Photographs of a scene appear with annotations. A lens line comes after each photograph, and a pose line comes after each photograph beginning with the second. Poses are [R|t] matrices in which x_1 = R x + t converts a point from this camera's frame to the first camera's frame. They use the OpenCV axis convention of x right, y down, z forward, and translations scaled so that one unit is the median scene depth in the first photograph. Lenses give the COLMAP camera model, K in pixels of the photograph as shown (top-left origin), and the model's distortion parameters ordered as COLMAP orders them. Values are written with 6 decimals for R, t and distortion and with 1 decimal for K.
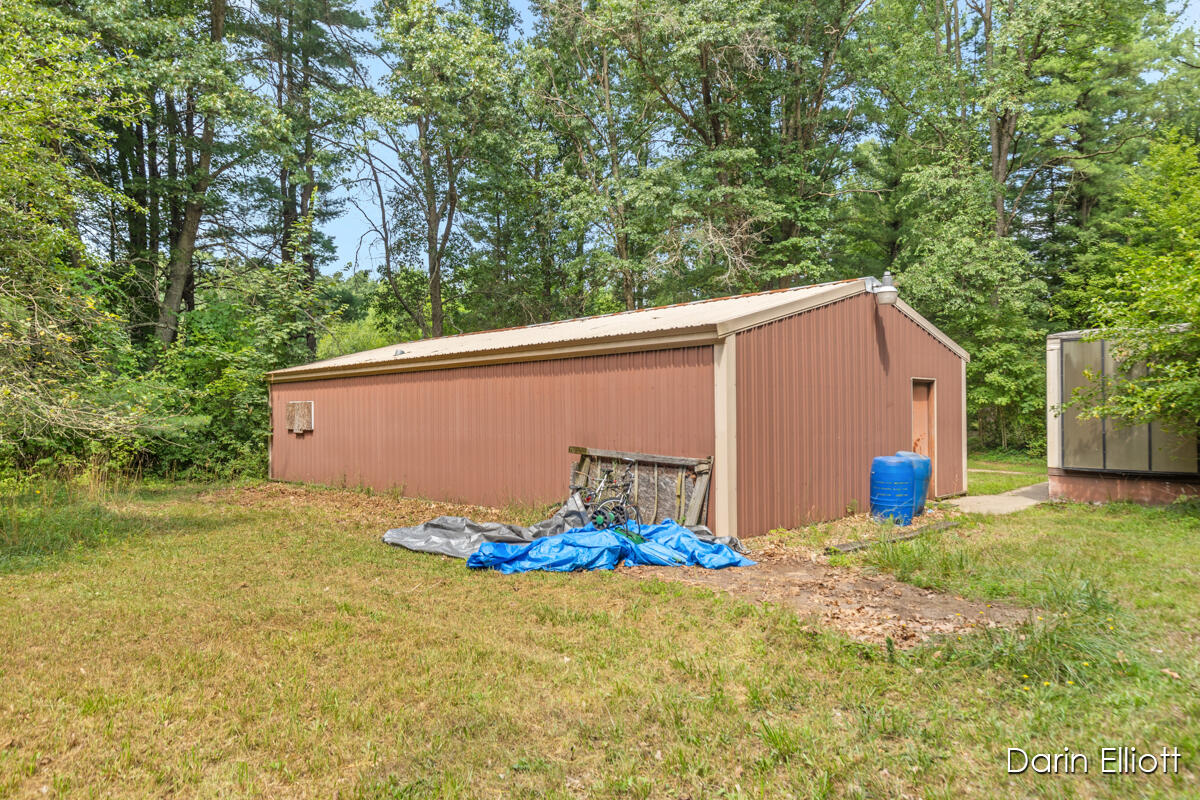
lens RADIAL K [[765.4, 0, 600.0], [0, 765.4, 400.0], [0, 0, 1]] dist [0.002942, 0.001064]
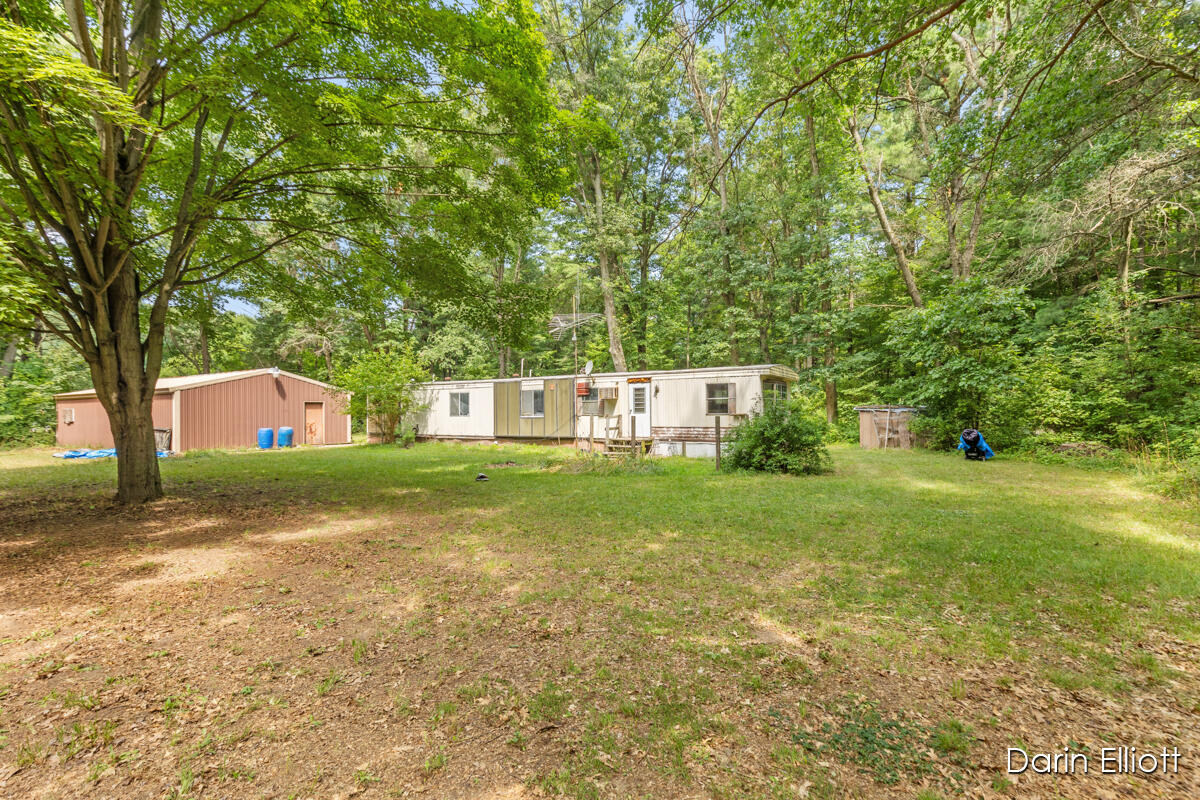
lens RADIAL K [[539.9, 0, 600.0], [0, 539.9, 400.0], [0, 0, 1]] dist [0.002675, 0.000152]
pose [[0.968998, 0.001343, 0.247067, 0.951250], [-0.001261, 0.999999, -0.000489, -0.033686], [-0.247067, 0.000162, 0.968998, -1.188470]]
